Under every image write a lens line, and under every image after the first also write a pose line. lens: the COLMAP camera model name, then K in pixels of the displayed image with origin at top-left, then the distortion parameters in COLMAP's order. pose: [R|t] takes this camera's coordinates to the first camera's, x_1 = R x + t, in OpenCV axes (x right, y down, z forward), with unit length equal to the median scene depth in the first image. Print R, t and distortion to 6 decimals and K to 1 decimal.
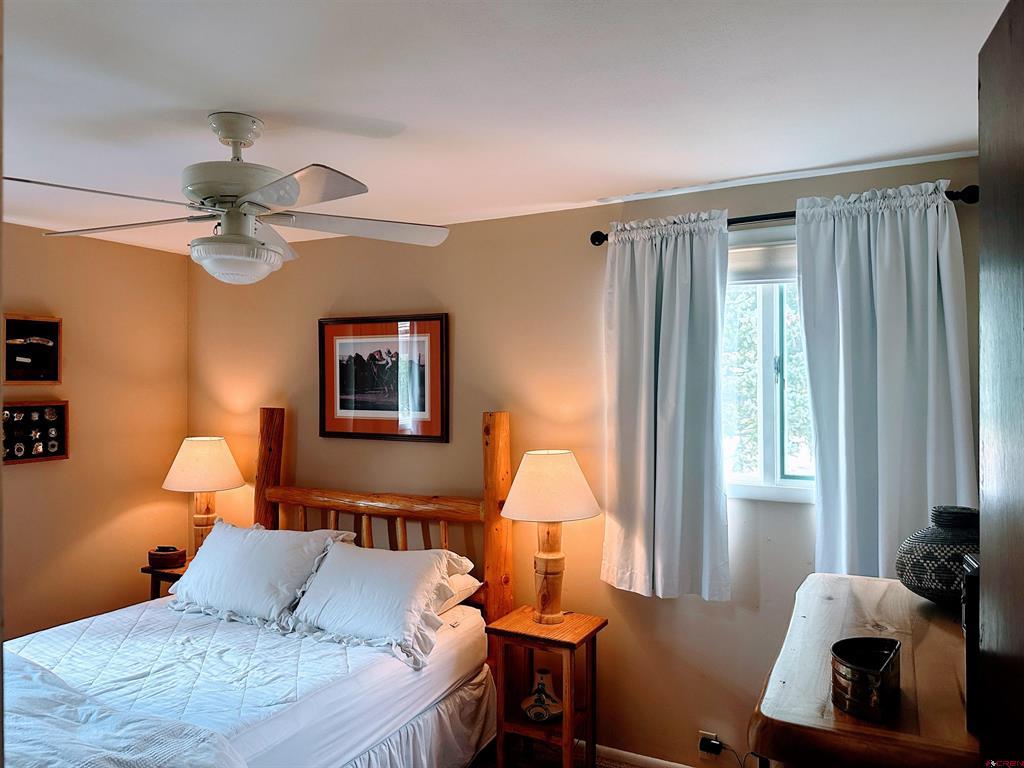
lens RADIAL K [[698.8, 0, 511.4], [0, 698.8, 367.3], [0, 0, 1]] dist [0.002601, 0.000339]
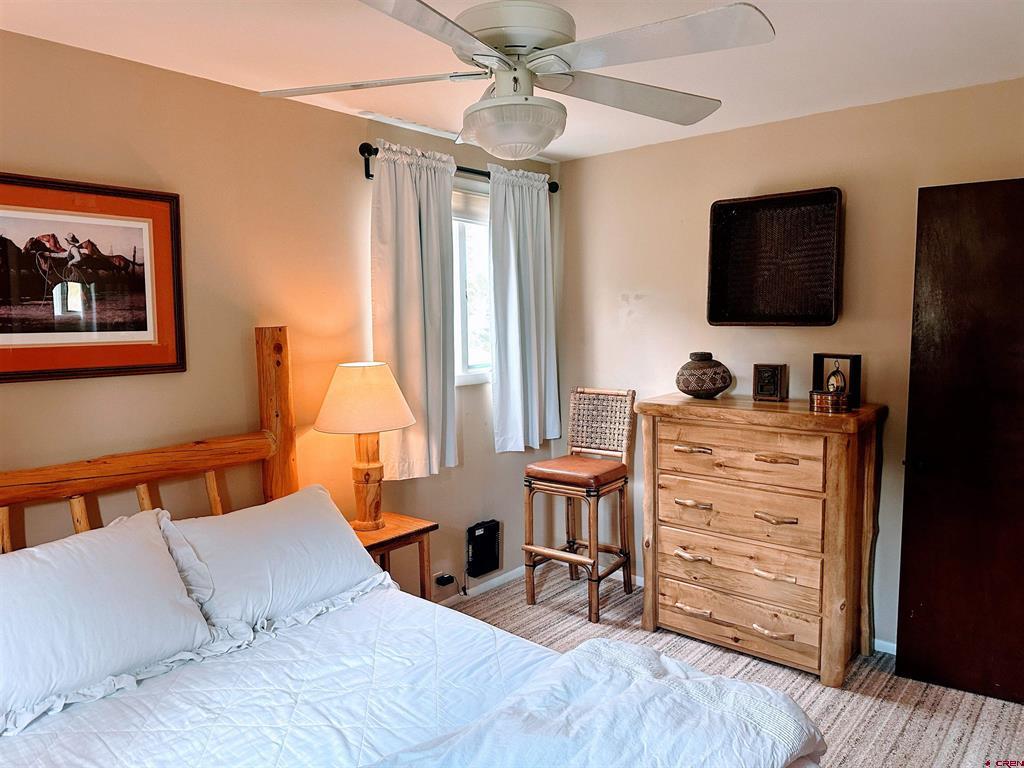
lens RADIAL K [[724.7, 0, 512.0], [0, 724.7, 384.0], [0, 0, 1]] dist [0.000080, -0.002716]
pose [[0.216100, -0.087968, 0.972400, -0.834206], [-0.010550, 0.995665, 0.092417, 0.049636], [-0.976314, -0.030230, 0.214235, 0.529590]]
